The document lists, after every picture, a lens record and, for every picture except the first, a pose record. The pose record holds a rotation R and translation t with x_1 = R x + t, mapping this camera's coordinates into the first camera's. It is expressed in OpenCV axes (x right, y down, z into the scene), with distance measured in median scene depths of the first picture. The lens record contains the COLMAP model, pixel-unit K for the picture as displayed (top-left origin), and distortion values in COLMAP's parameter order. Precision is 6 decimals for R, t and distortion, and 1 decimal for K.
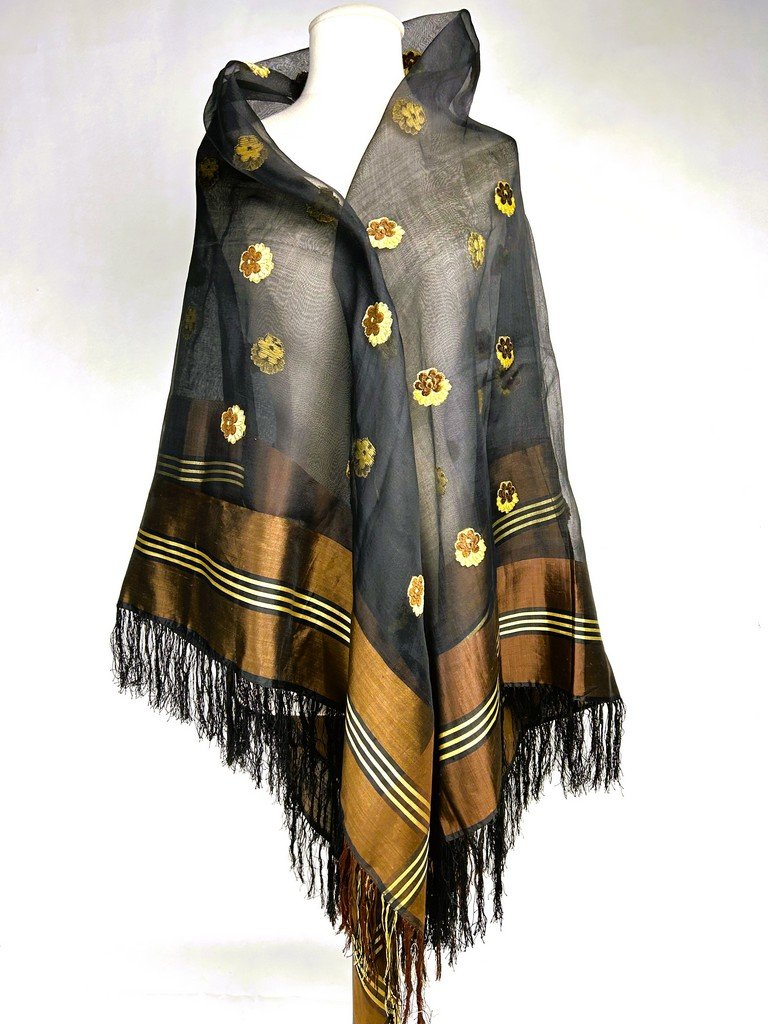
lens RADIAL K [[763.7, 0, 378.3], [0, 763.7, 517.5], [0, 0, 1]] dist [0.076430, -0.104974]
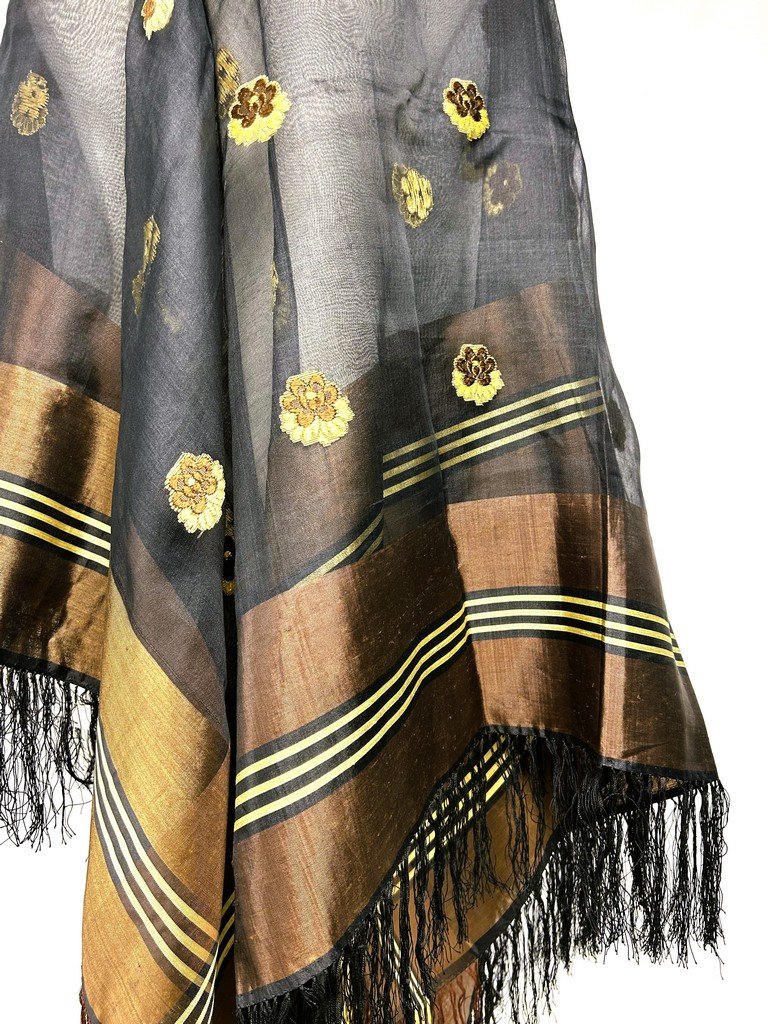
lens RADIAL K [[799.6, 0, 384.5], [0, 799.6, 544.0], [0, 0, 1]] dist [0.070558, -0.123571]
pose [[0.953684, 0.029750, -0.299336, 0.278589], [-0.056602, 0.995070, -0.081439, 0.144921], [0.295437, 0.094610, 0.950666, 0.434964]]
